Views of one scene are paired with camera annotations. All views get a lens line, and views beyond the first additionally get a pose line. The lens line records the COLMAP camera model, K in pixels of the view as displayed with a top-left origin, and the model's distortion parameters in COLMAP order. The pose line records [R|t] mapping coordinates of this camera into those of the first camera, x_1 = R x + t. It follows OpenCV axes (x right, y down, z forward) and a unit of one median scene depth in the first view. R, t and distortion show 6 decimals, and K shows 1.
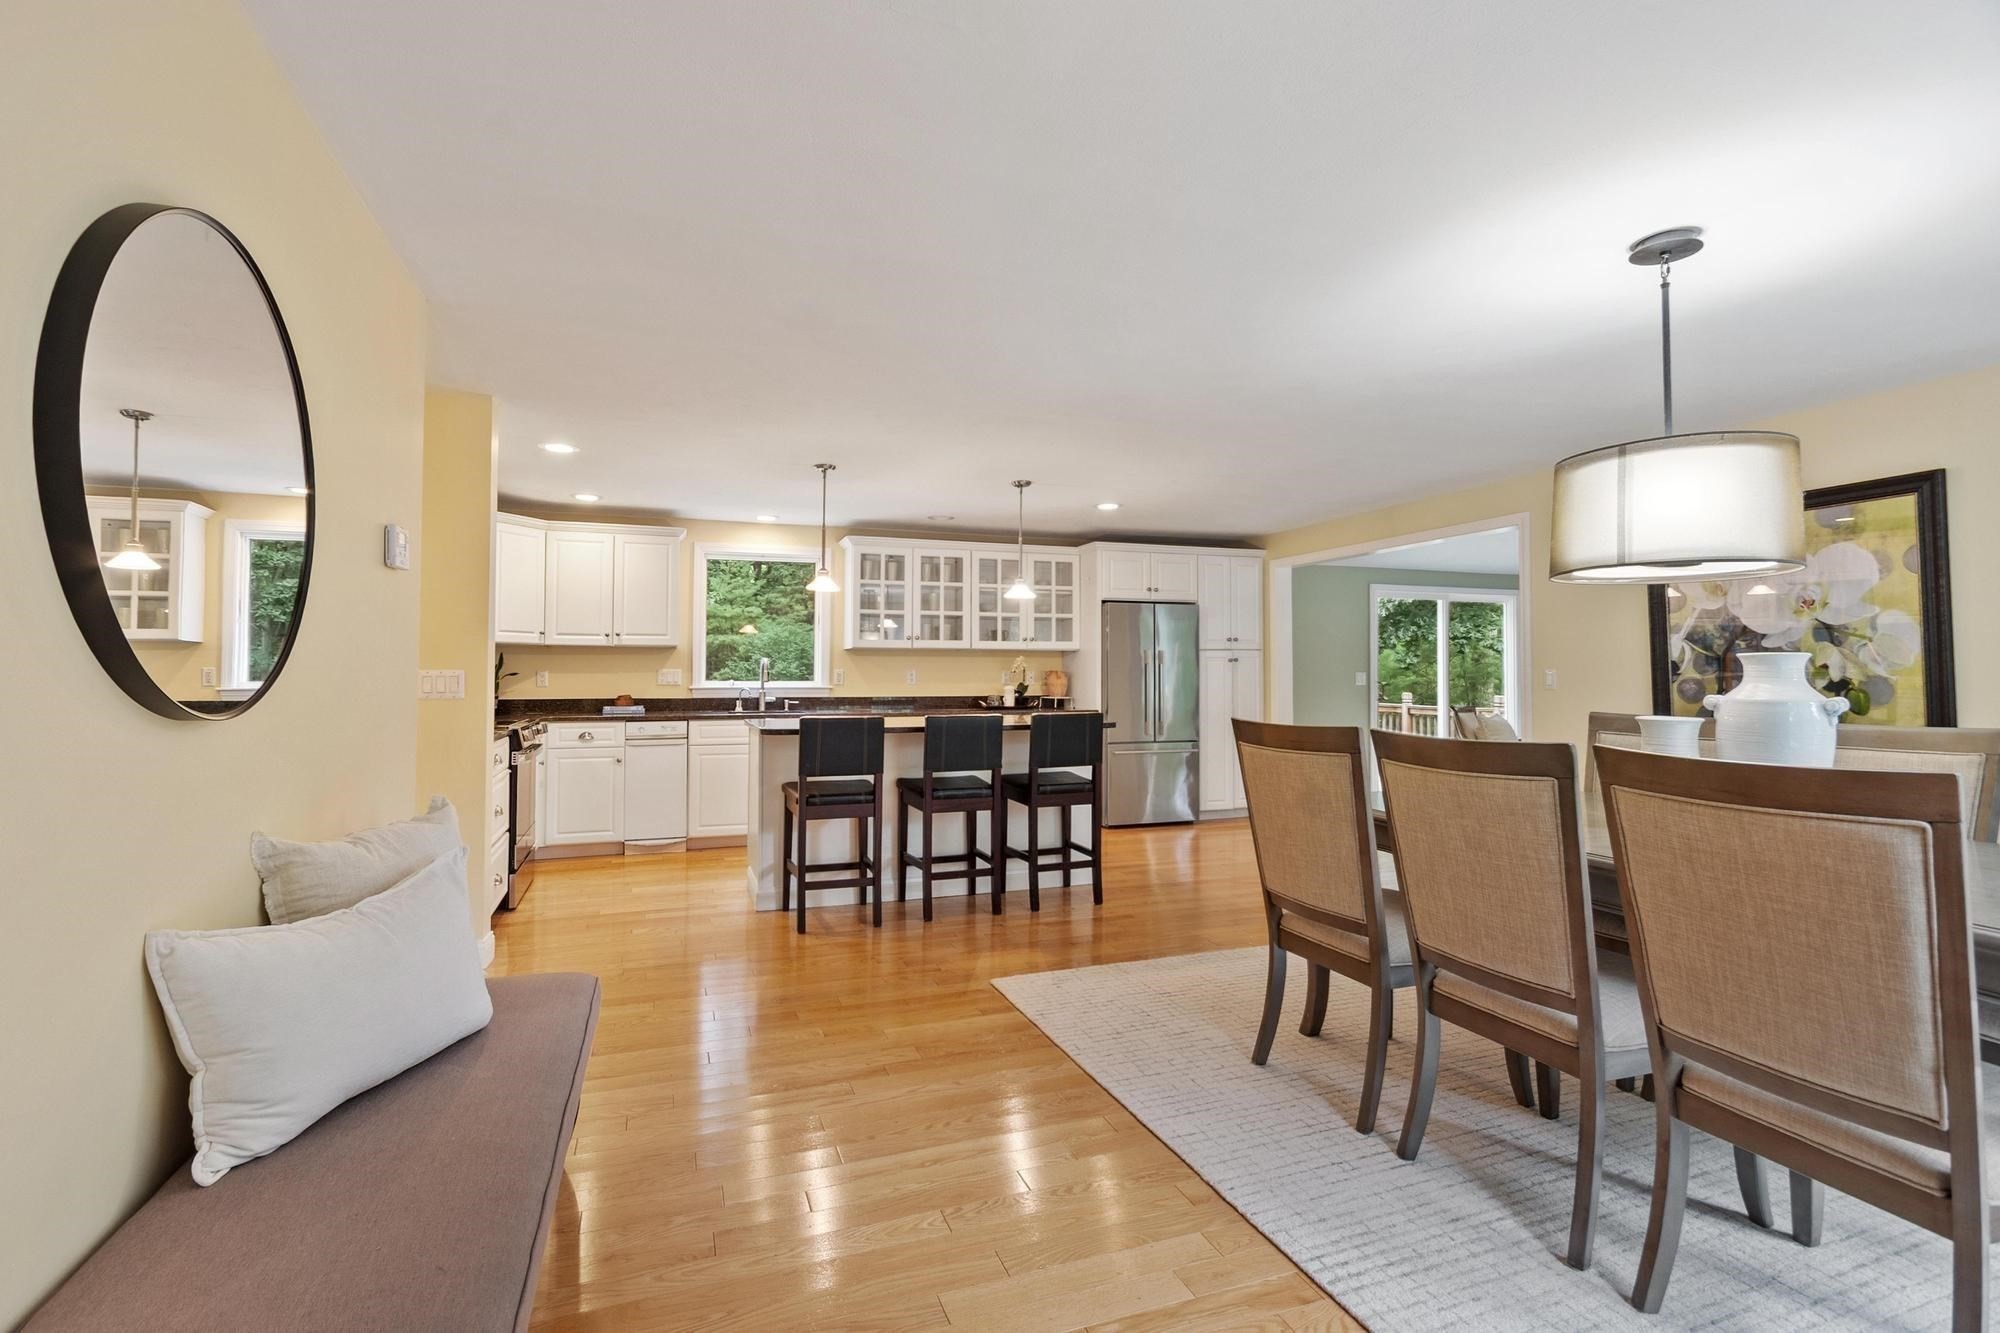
lens RADIAL K [[888.5, 0, 969.1], [0, 888.5, 658.8], [0, 0, 1]] dist [-0.000548, -0.000006]
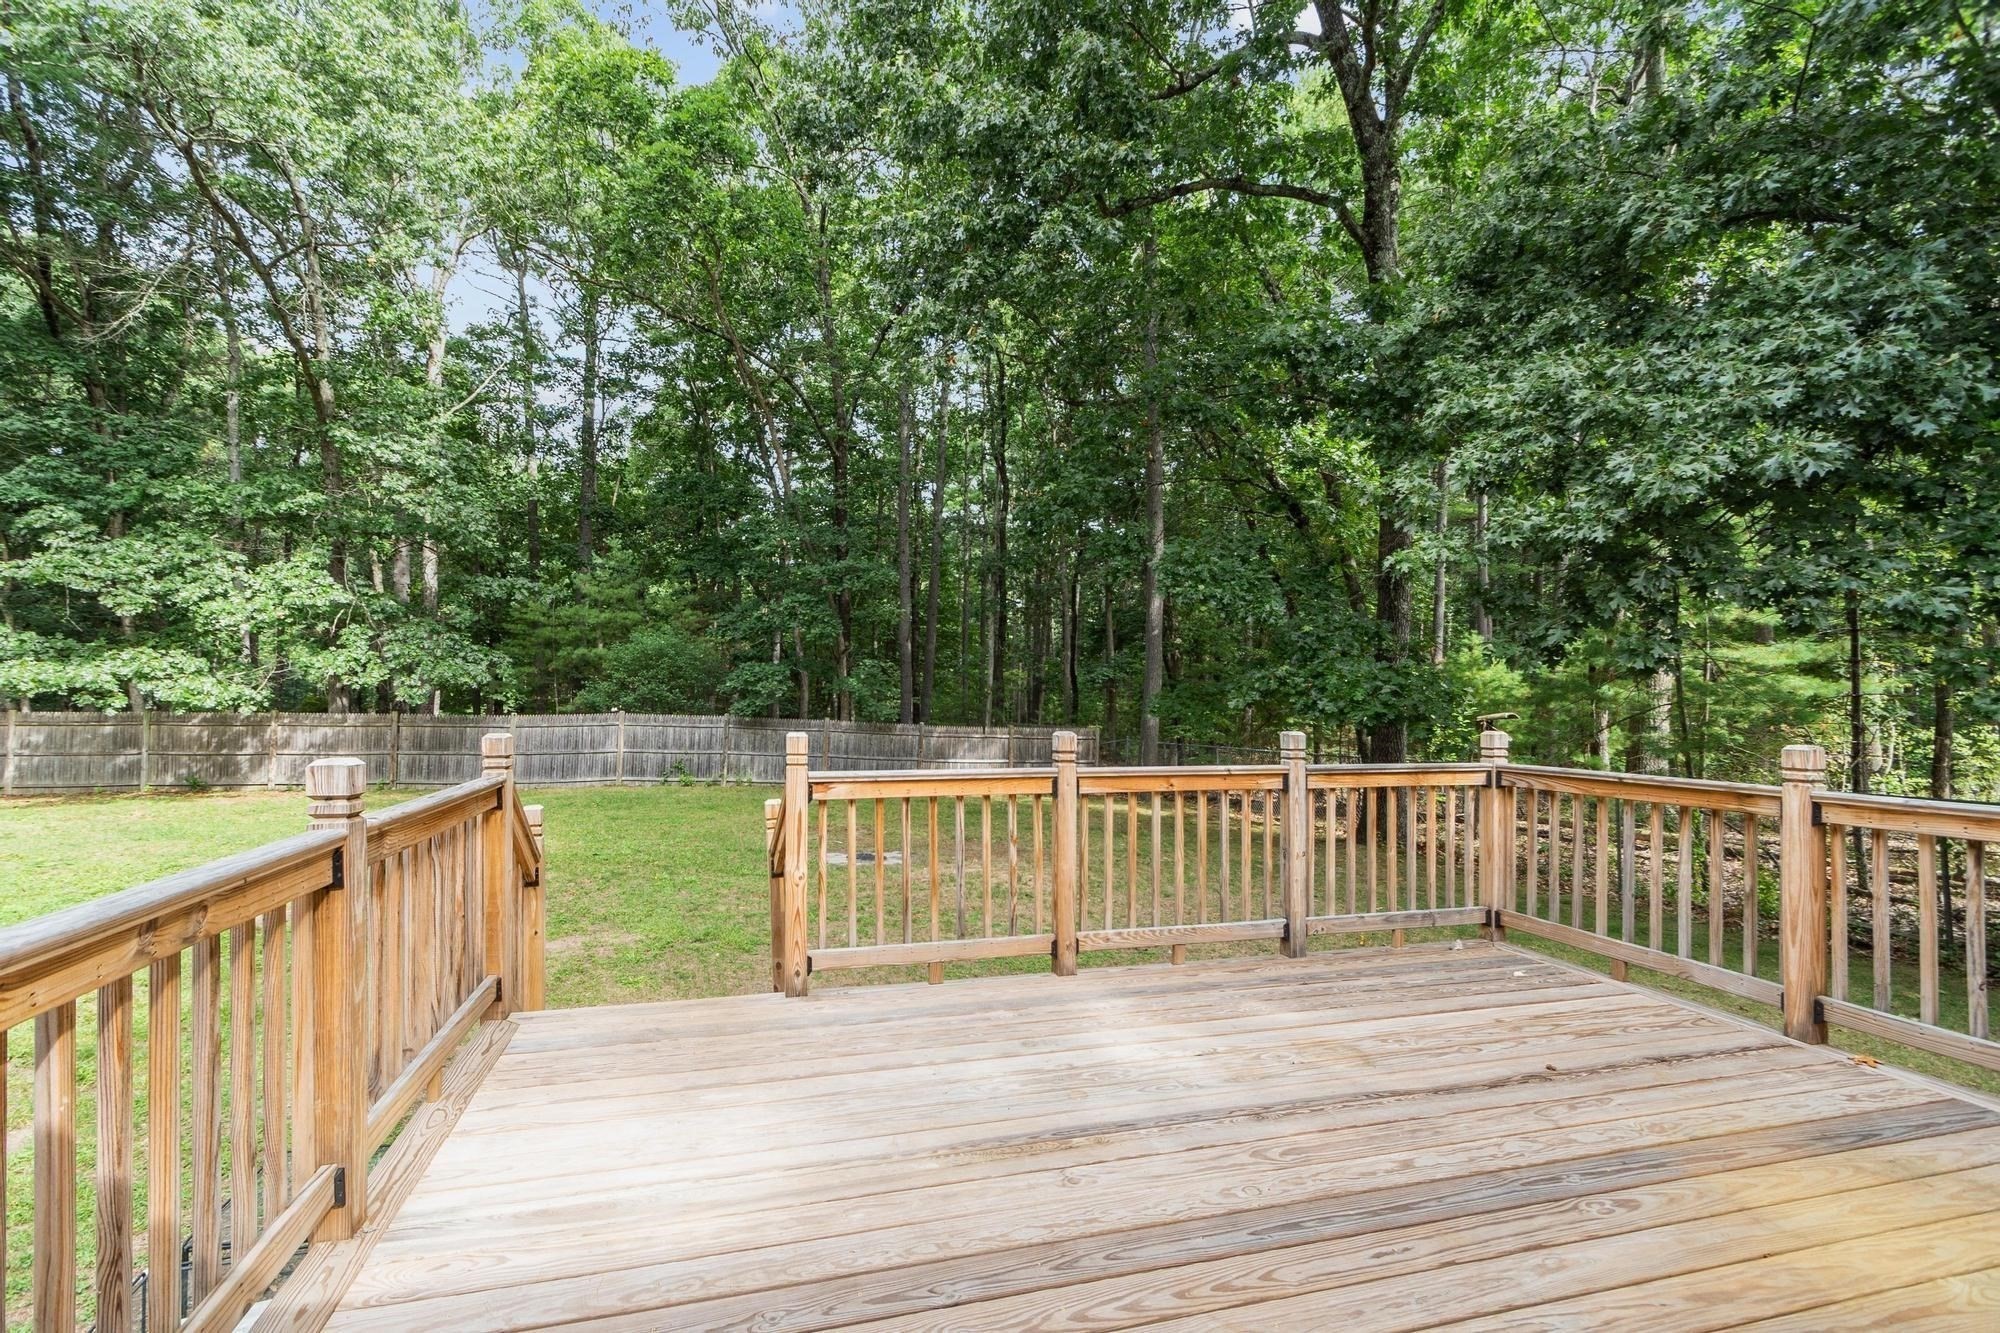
lens RADIAL K [[896.4, 0, 987.8], [0, 896.4, 679.5], [0, 0, 1]] dist [0.001128, 0.000112]
pose [[0.997482, -0.000848, -0.070913, 0.535594], [0.000133, 0.999949, -0.010084, 0.042258], [0.070918, 0.010049, 0.997431, 1.448410]]
